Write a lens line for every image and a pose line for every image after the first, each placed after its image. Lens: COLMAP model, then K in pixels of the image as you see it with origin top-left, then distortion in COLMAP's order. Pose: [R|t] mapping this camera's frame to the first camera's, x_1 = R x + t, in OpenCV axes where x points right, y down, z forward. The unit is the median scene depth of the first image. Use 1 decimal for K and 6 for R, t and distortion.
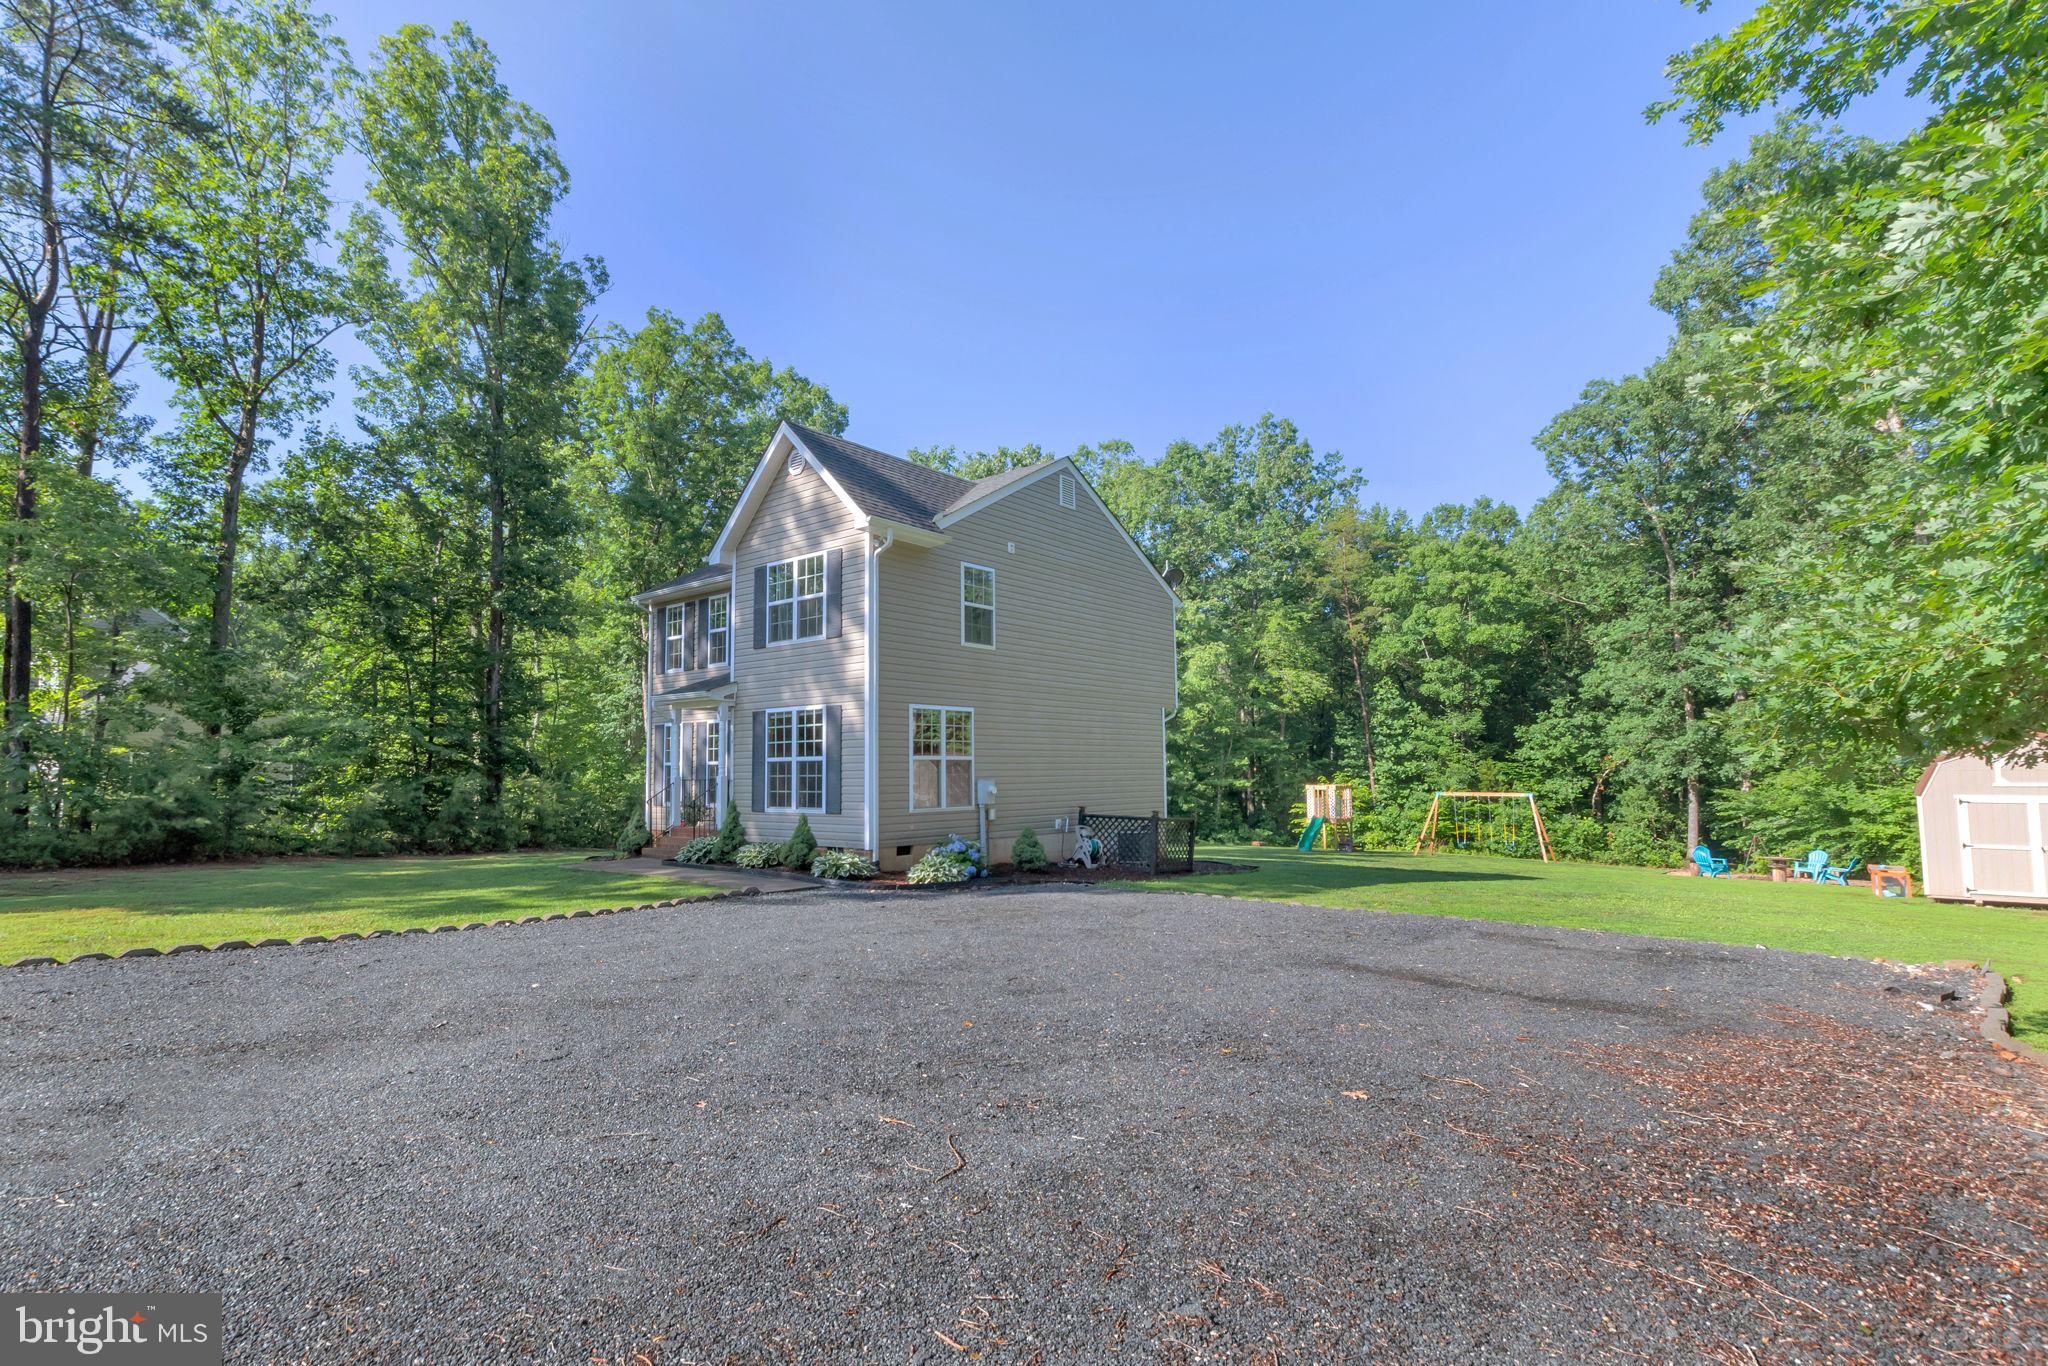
lens RADIAL K [[1074.4, 0, 889.3], [0, 1074.4, 690.2], [0, 0, 1]] dist [0.001453, 0.000190]
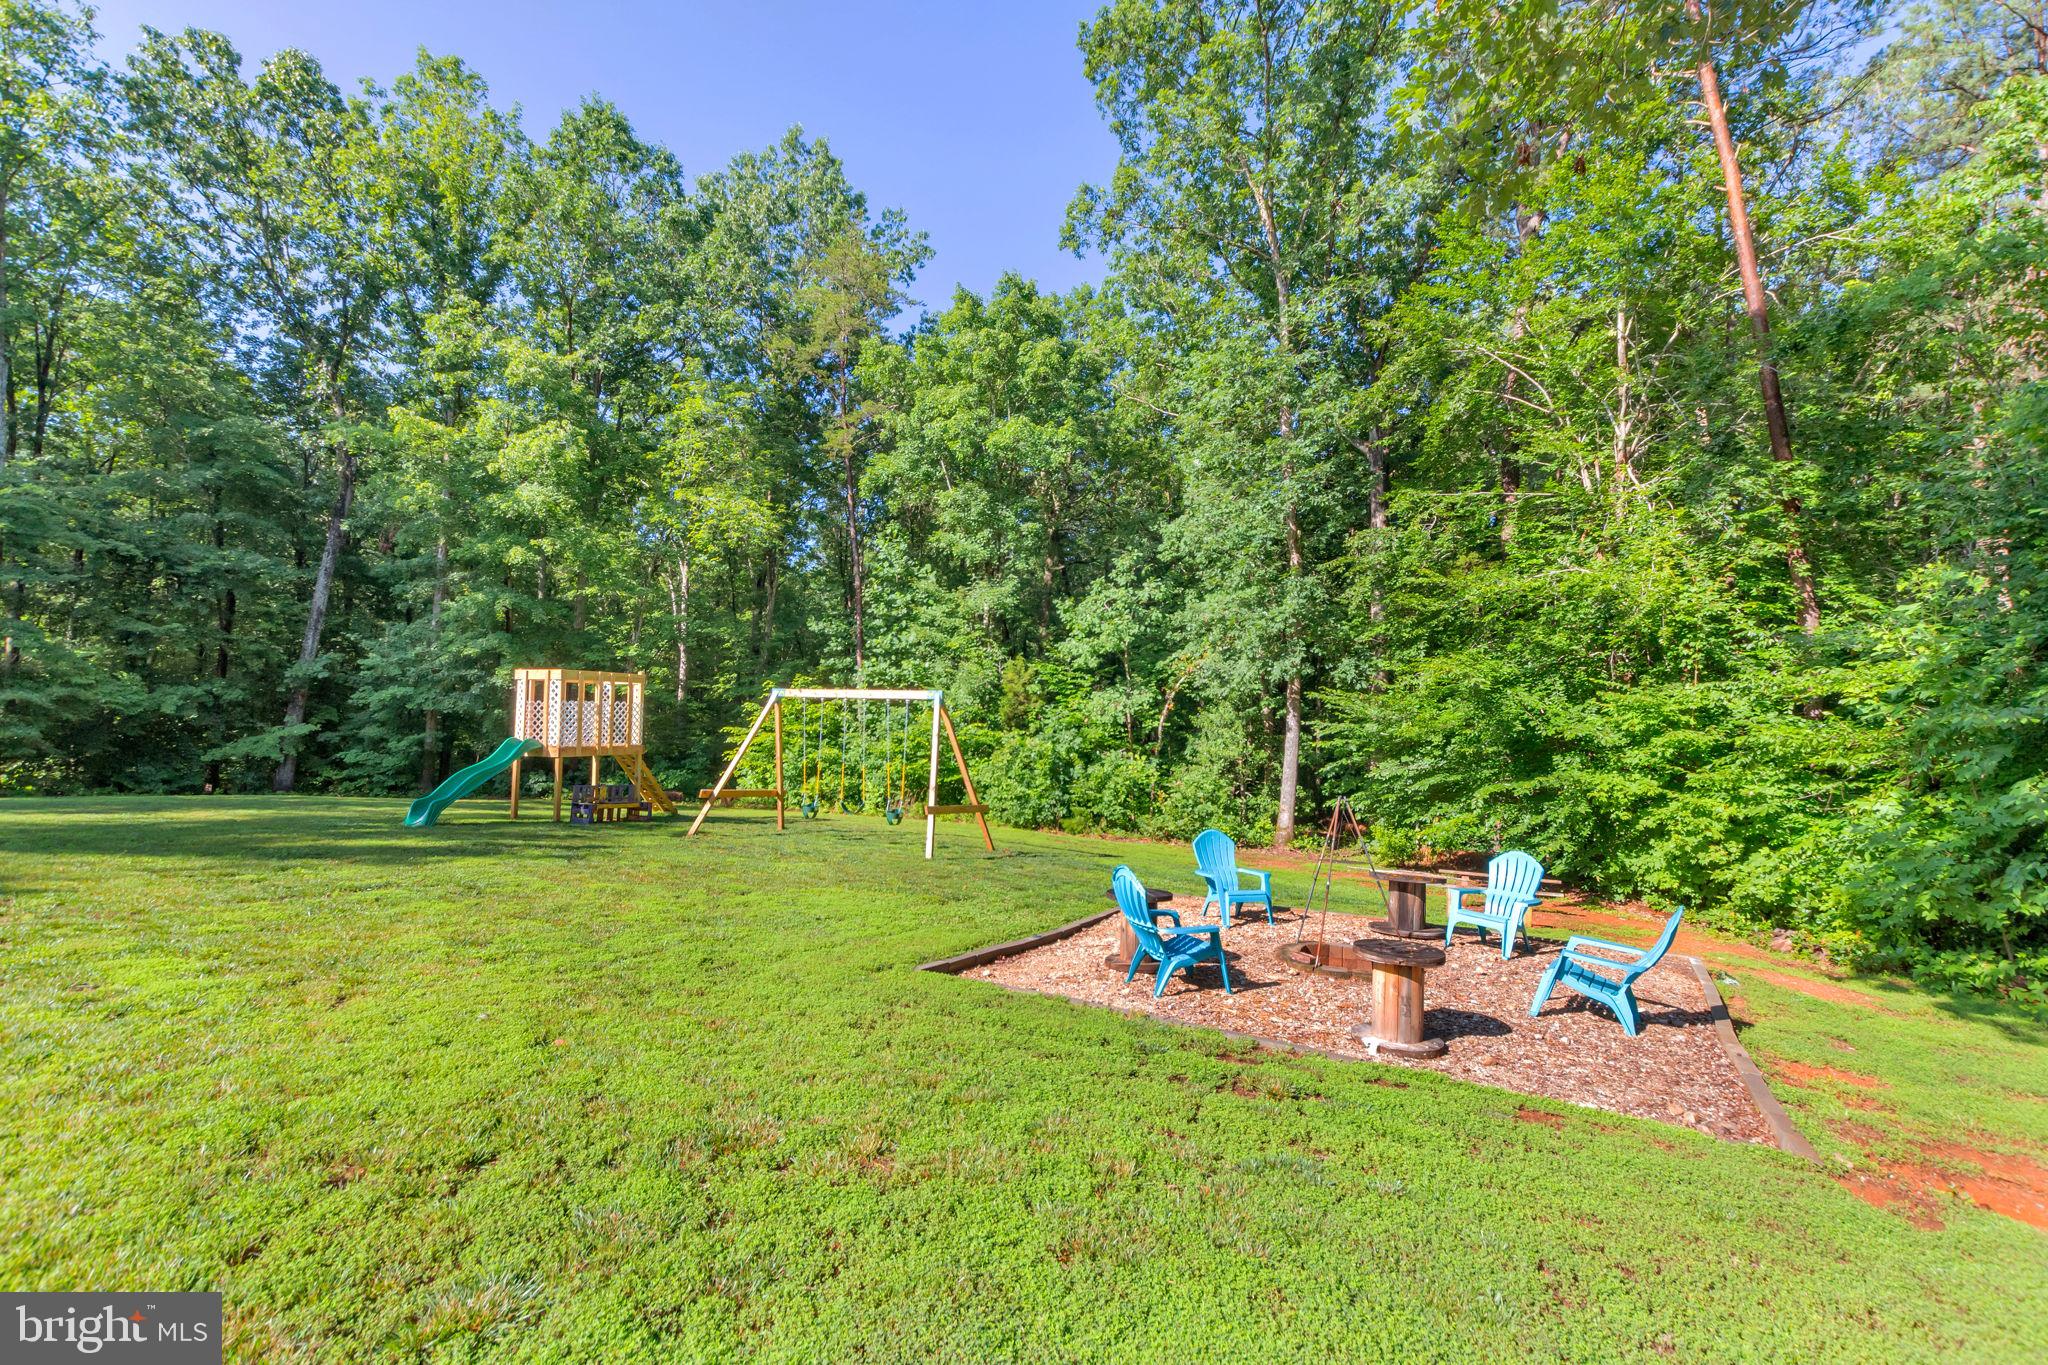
lens RADIAL K [[898.3, 0, 1051.3], [0, 898.3, 685.1], [0, 0, 1]] dist [0.000397, 0.000185]
pose [[0.955552, 0.038005, 0.292362, 0.435421], [-0.047614, 0.998532, 0.025818, 0.066715], [-0.290952, -0.038591, 0.955959, 0.525225]]
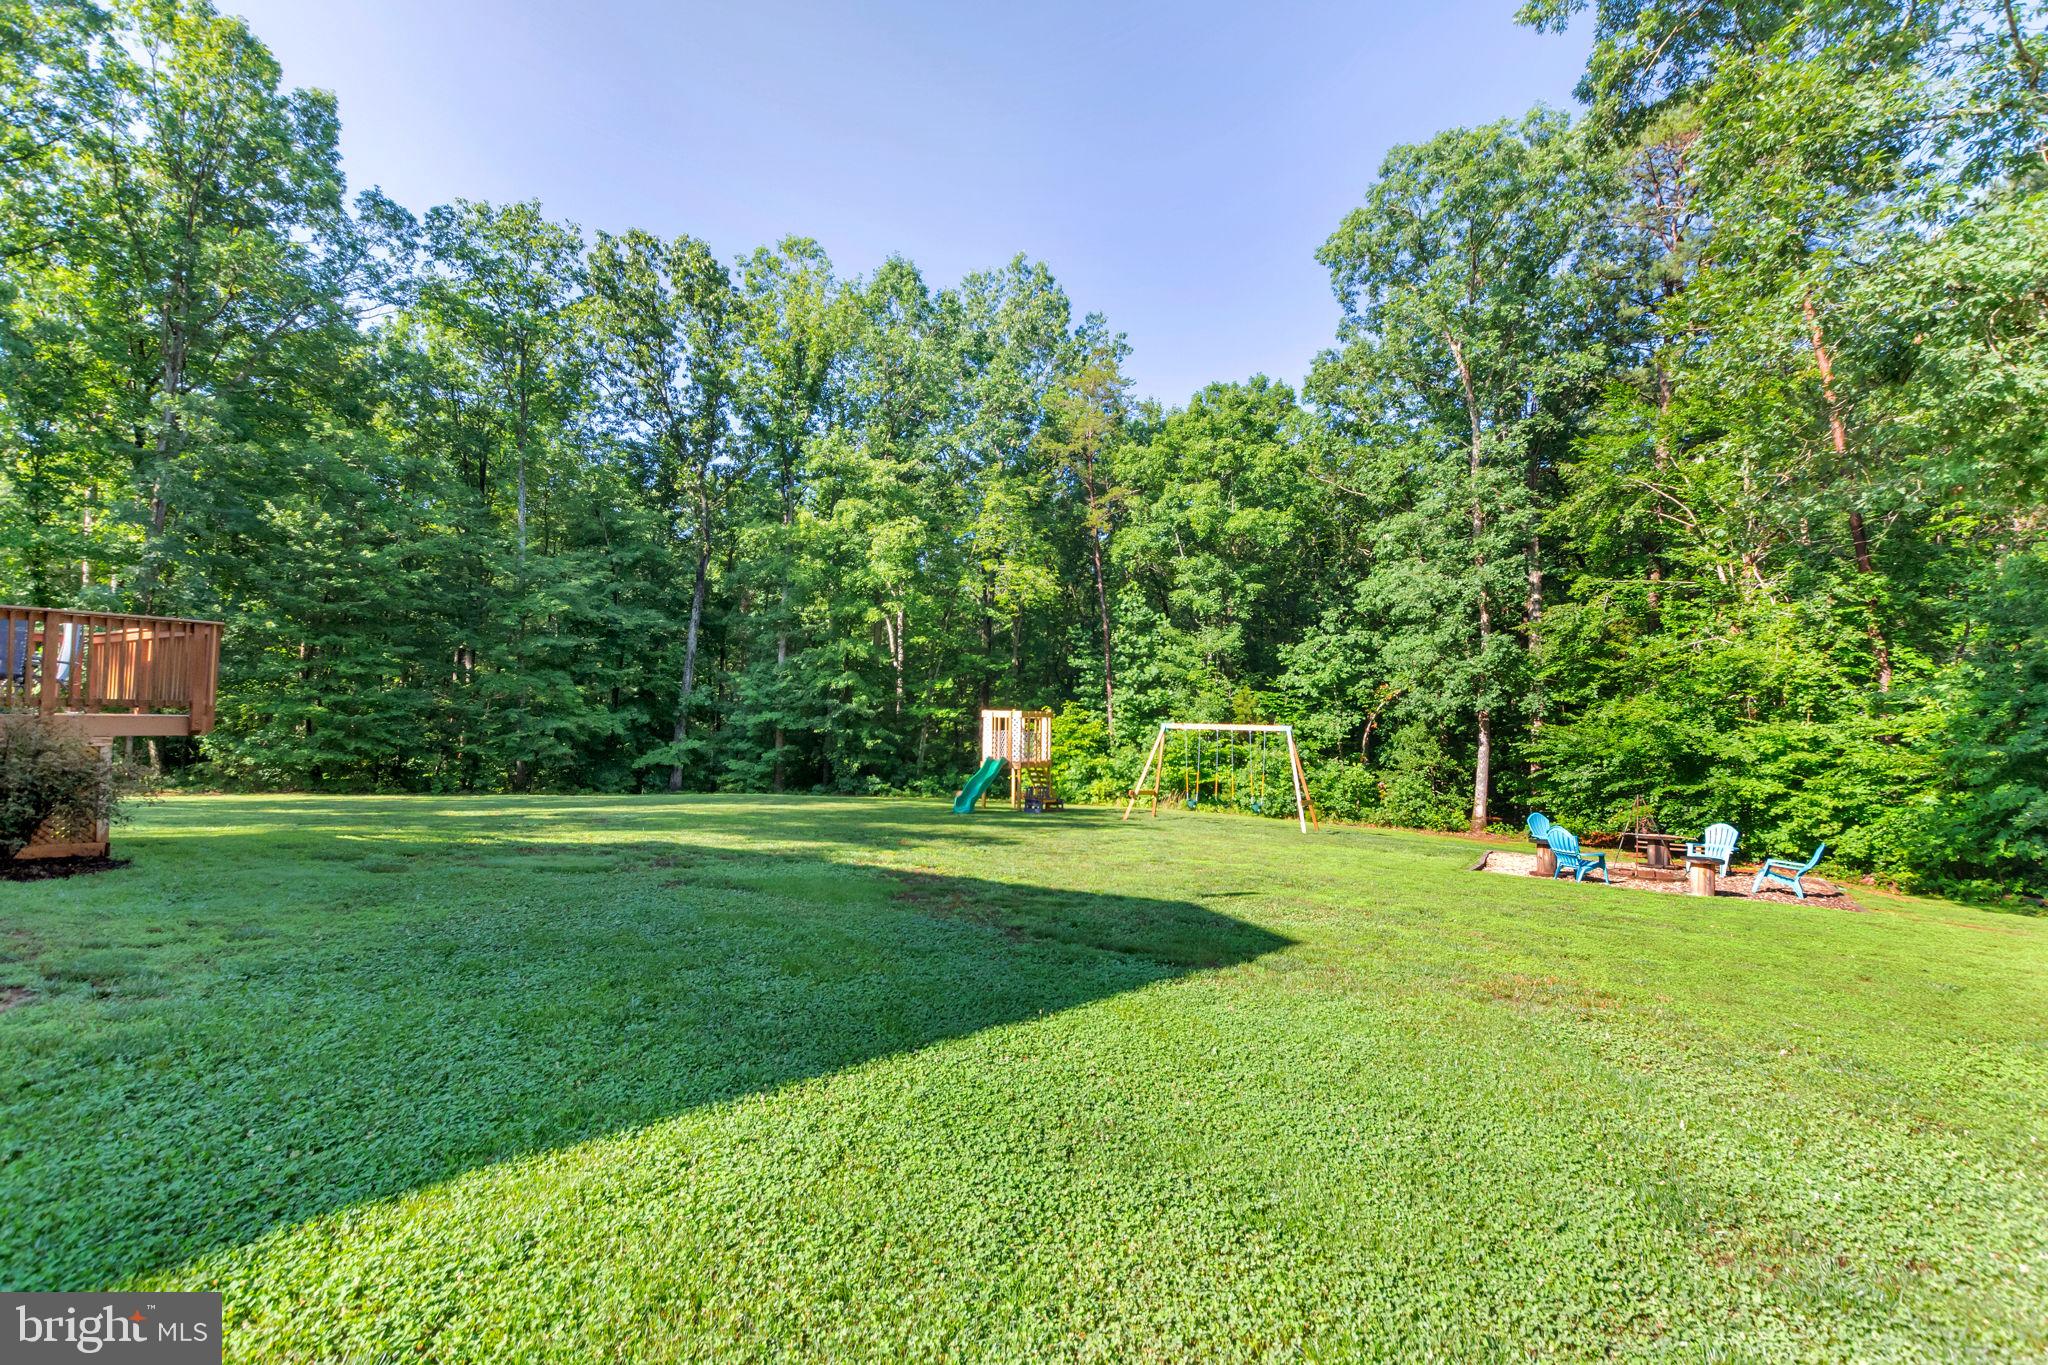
lens RADIAL K [[913.4, 0, 1024.0], [0, 913.4, 682.5], [0, 0, 1]] dist [-0.000856, -0.000392]
pose [[0.970905, 0.029855, 0.237598, 0.249798], [-0.038100, 0.998818, 0.030181, 0.047707], [-0.236416, -0.038356, 0.970895, 0.405258]]
